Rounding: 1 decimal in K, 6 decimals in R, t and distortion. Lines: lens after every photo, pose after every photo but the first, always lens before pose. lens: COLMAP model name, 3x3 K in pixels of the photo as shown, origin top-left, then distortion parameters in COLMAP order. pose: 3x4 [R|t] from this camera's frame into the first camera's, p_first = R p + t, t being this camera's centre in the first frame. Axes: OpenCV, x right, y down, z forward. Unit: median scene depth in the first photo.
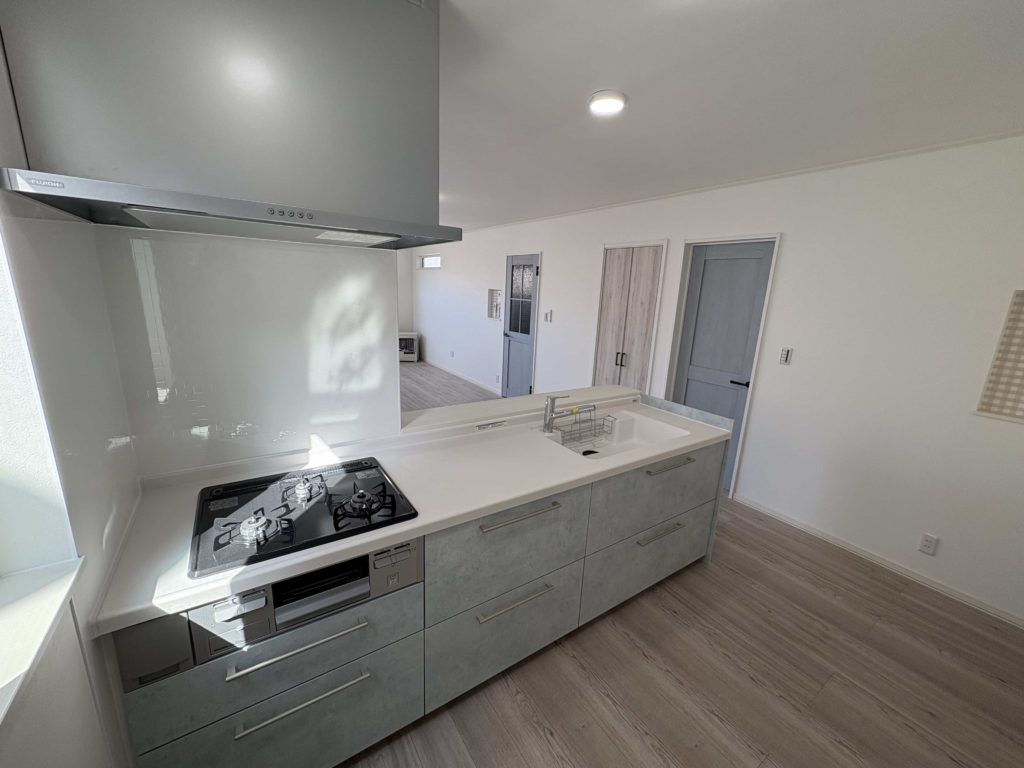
lens RADIAL K [[404.7, 0, 512.0], [0, 404.7, 384.0], [0, 0, 1]] dist [0.000290, 0.000007]
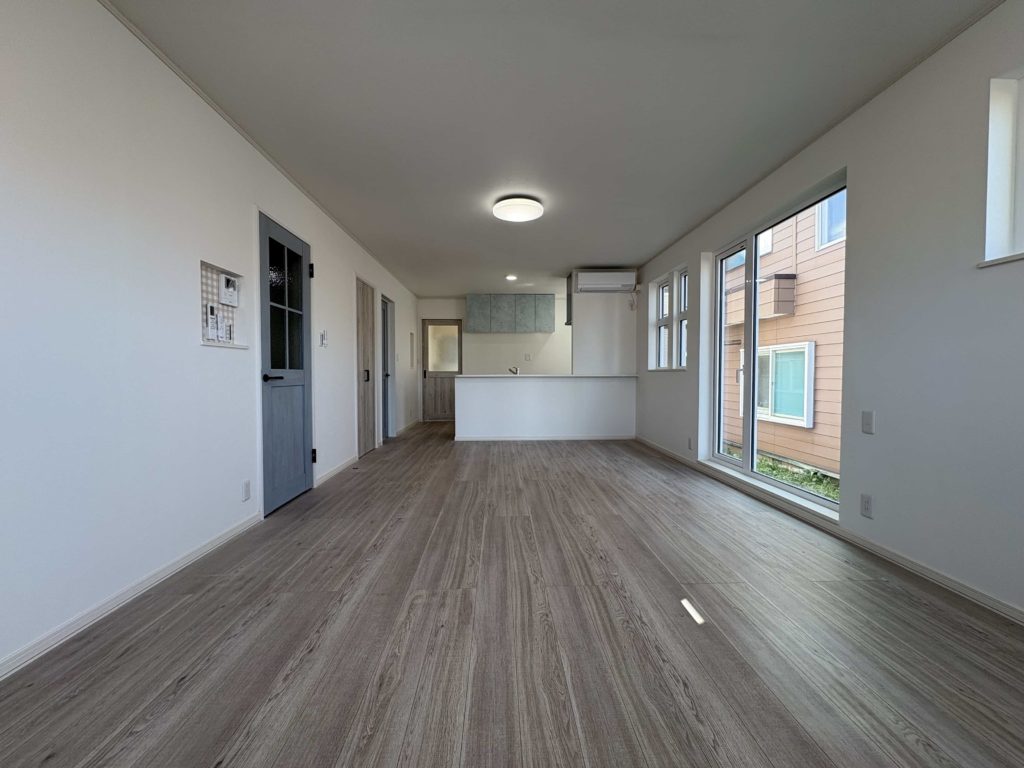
lens RADIAL K [[407.6, 0, 512.0], [0, 407.6, 384.0], [0, 0, 1]] dist [-0.000114, 0.000148]
pose [[-0.849335, -0.057302, 0.524735, -0.756136], [0.087585, 0.965012, 0.247146, -0.312430], [-0.520537, 0.255868, -0.814599, 1.874786]]
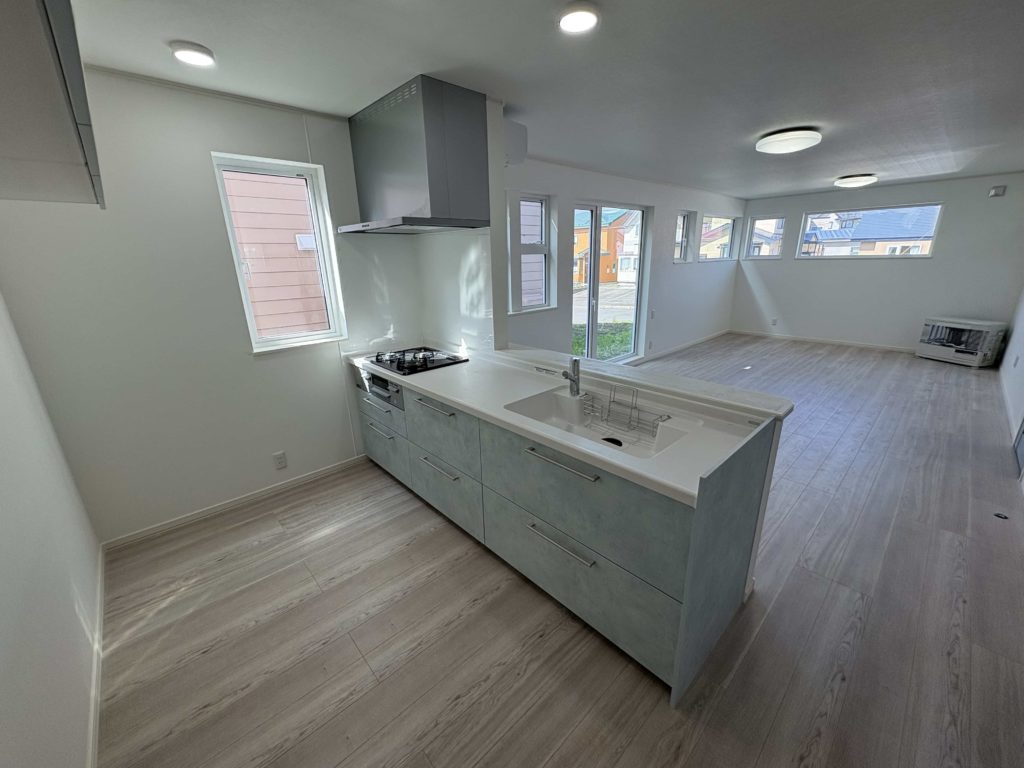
lens RADIAL K [[407.6, 0, 512.0], [0, 407.6, 384.0], [0, 0, 1]] dist [-0.000114, 0.000148]
pose [[0.158300, 0.249674, -0.955303, 0.576787], [-0.200441, 0.955483, 0.216507, -0.051388], [0.966832, 0.157209, 0.201298, 0.378798]]
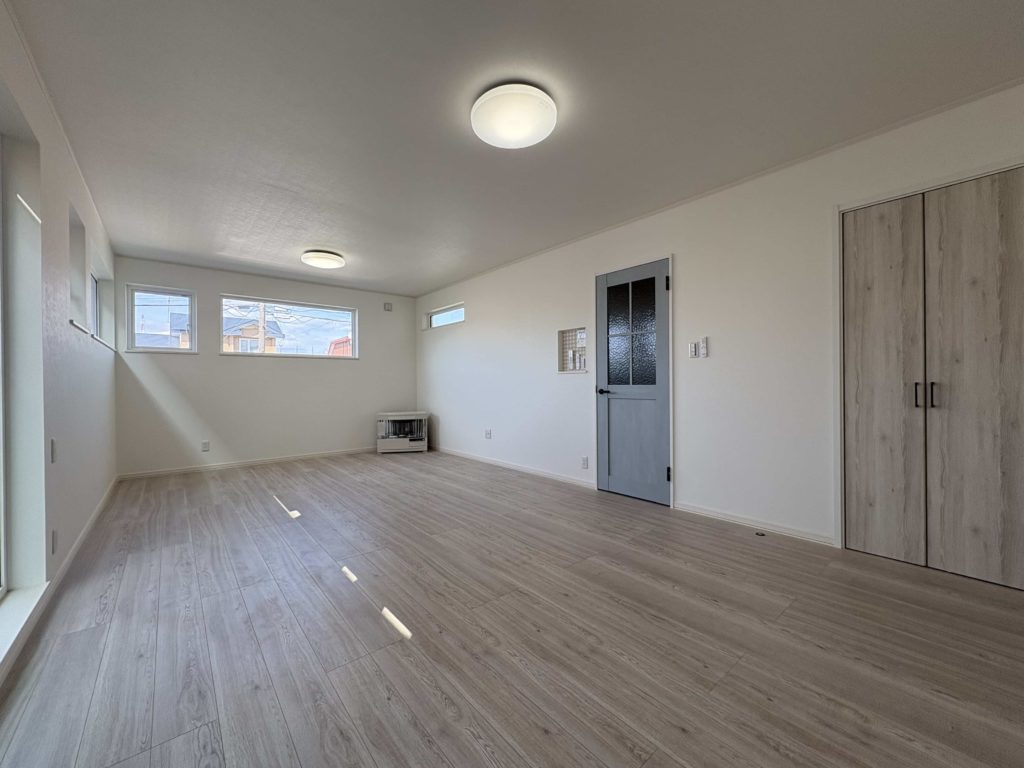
lens RADIAL K [[407.6, 0, 512.0], [0, 407.6, 384.0], [0, 0, 1]] dist [-0.000114, 0.000148]
pose [[0.992905, -0.051167, 0.107338, -0.343575], [0.074388, 0.971517, -0.224993, 0.004110], [-0.092768, 0.231381, 0.968430, 0.574787]]
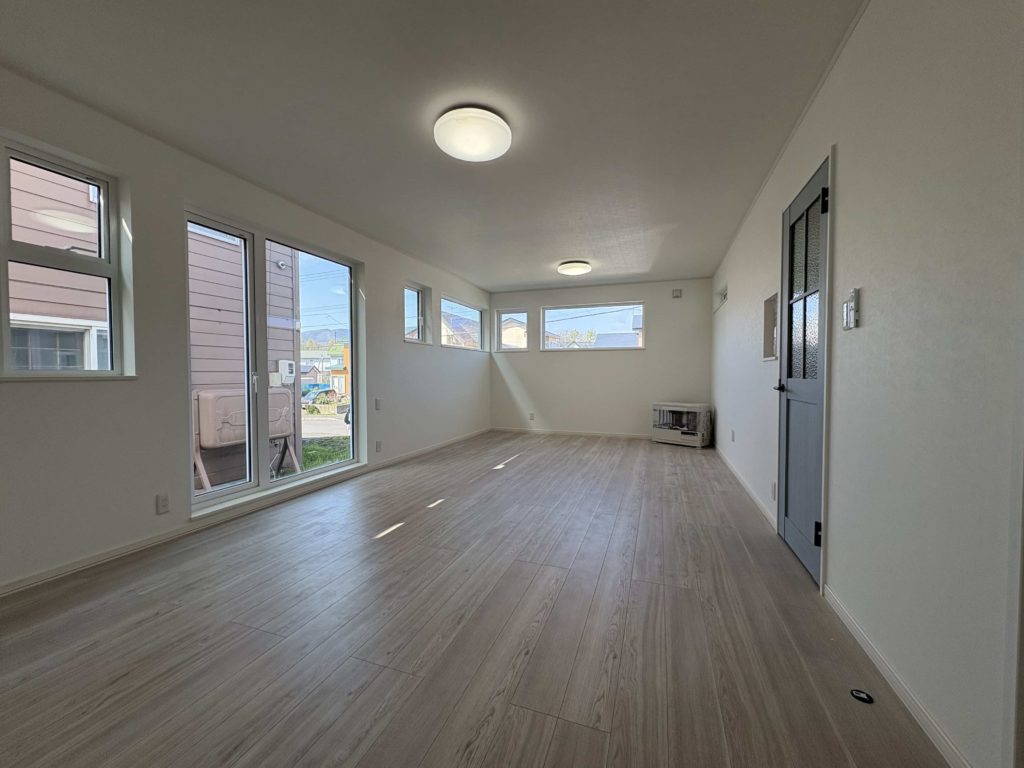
lens RADIAL K [[407.6, 0, 512.0], [0, 407.6, 384.0], [0, 0, 1]] dist [-0.000114, 0.000148]
pose [[0.591717, -0.022289, -0.805838, 0.249226], [-0.161580, 0.976053, -0.145644, -0.025667], [0.789787, 0.216387, 0.573946, 0.798451]]
